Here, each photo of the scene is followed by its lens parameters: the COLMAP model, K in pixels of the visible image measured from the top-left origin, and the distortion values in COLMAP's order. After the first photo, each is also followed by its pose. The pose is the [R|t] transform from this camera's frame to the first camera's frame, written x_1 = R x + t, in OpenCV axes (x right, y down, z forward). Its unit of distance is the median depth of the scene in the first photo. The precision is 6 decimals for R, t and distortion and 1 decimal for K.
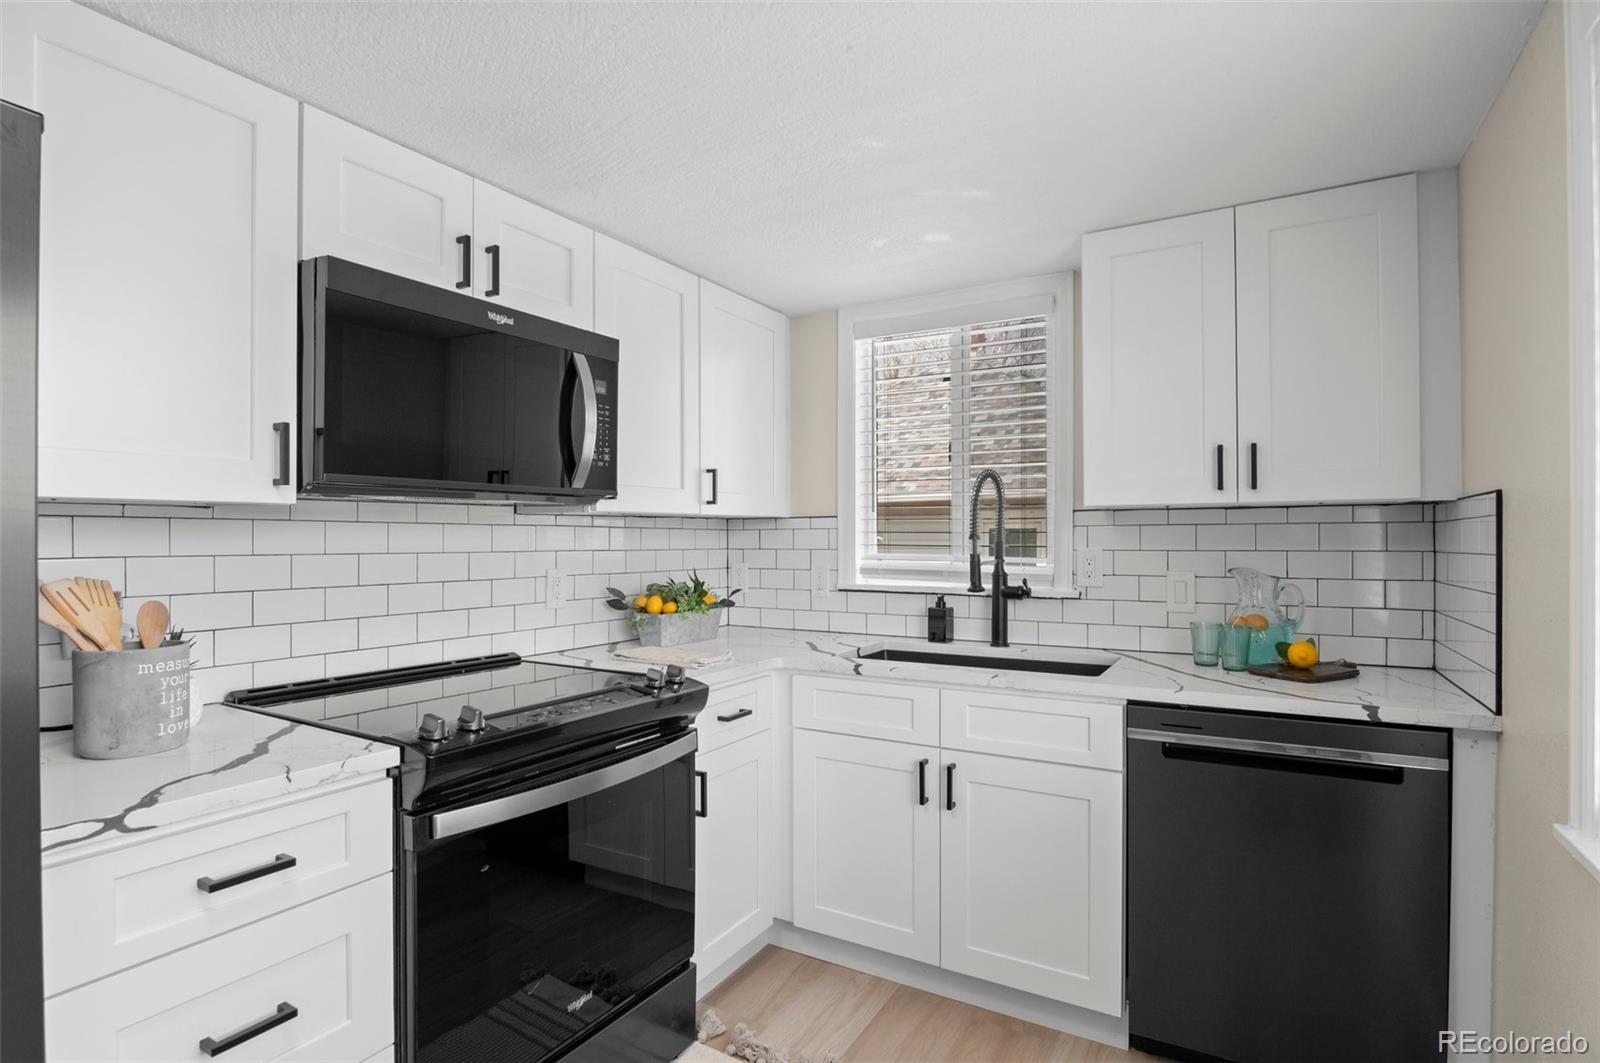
lens RADIAL K [[811.5, 0, 798.0], [0, 811.5, 536.7], [0, 0, 1]] dist [-0.001935, -0.000187]
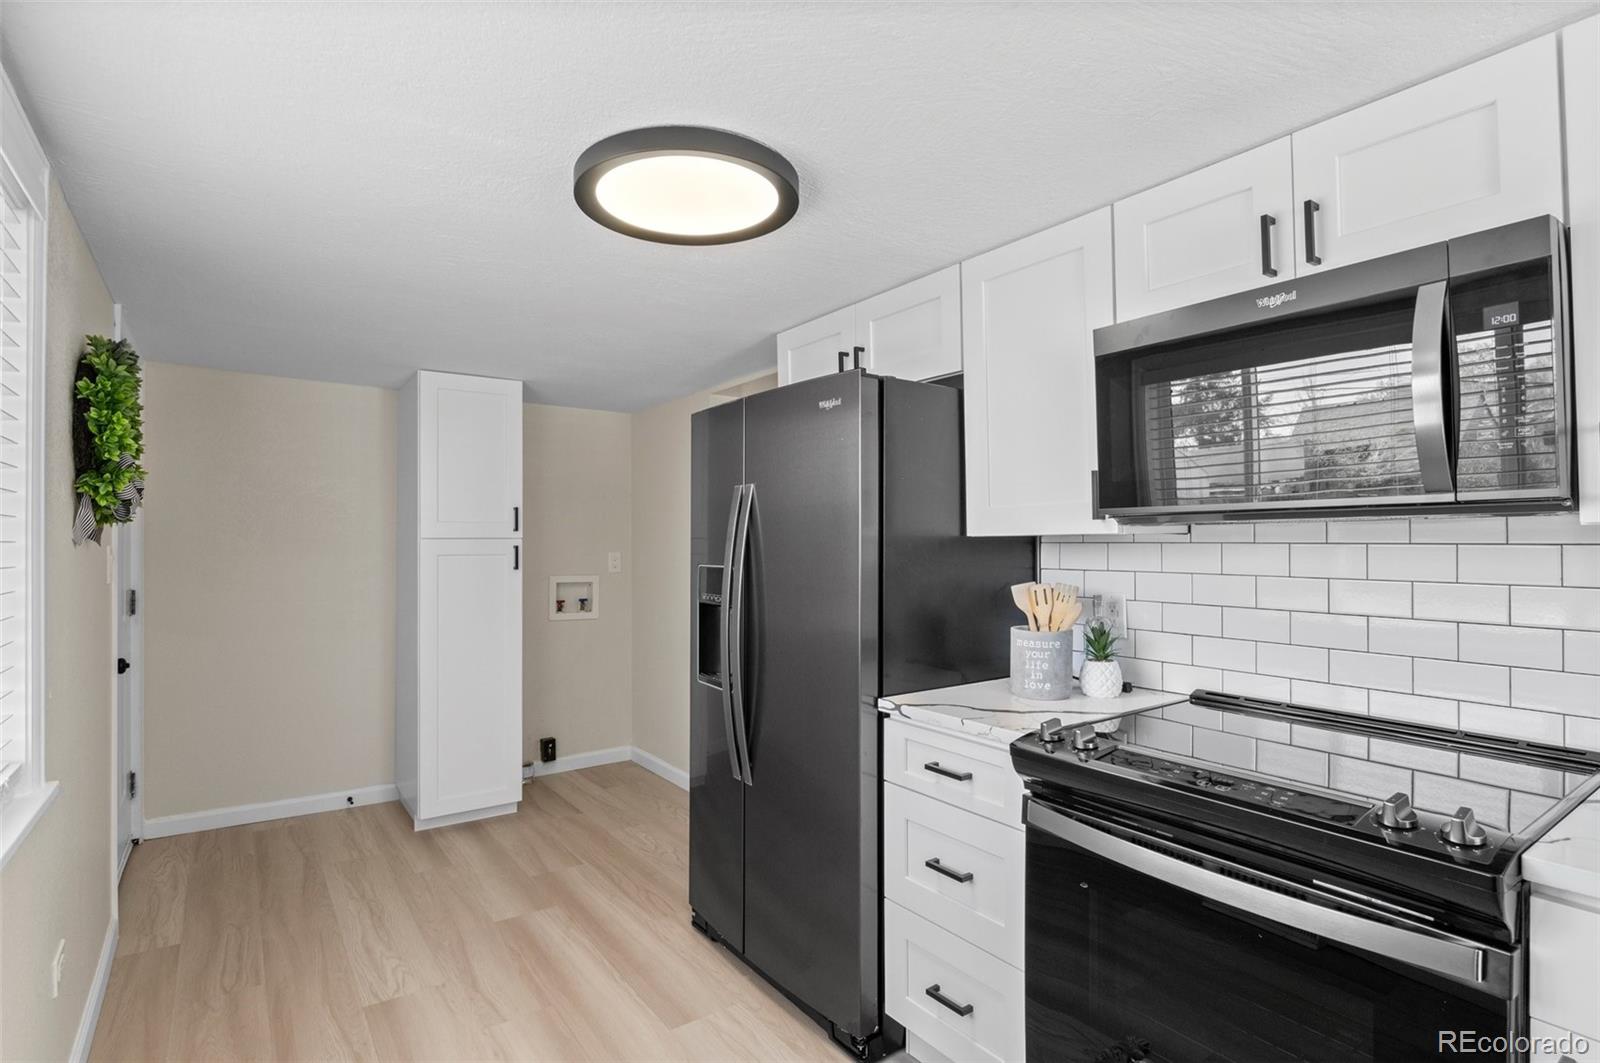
lens RADIAL K [[811.5, 0, 800.5], [0, 811.5, 528.7], [0, 0, 1]] dist [-0.001935, -0.000187]
pose [[-0.405748, -0.014435, -0.913871, 0.666391], [0.002594, 0.999853, -0.016945, -0.026604], [0.913981, -0.009246, -0.405651, 1.023601]]
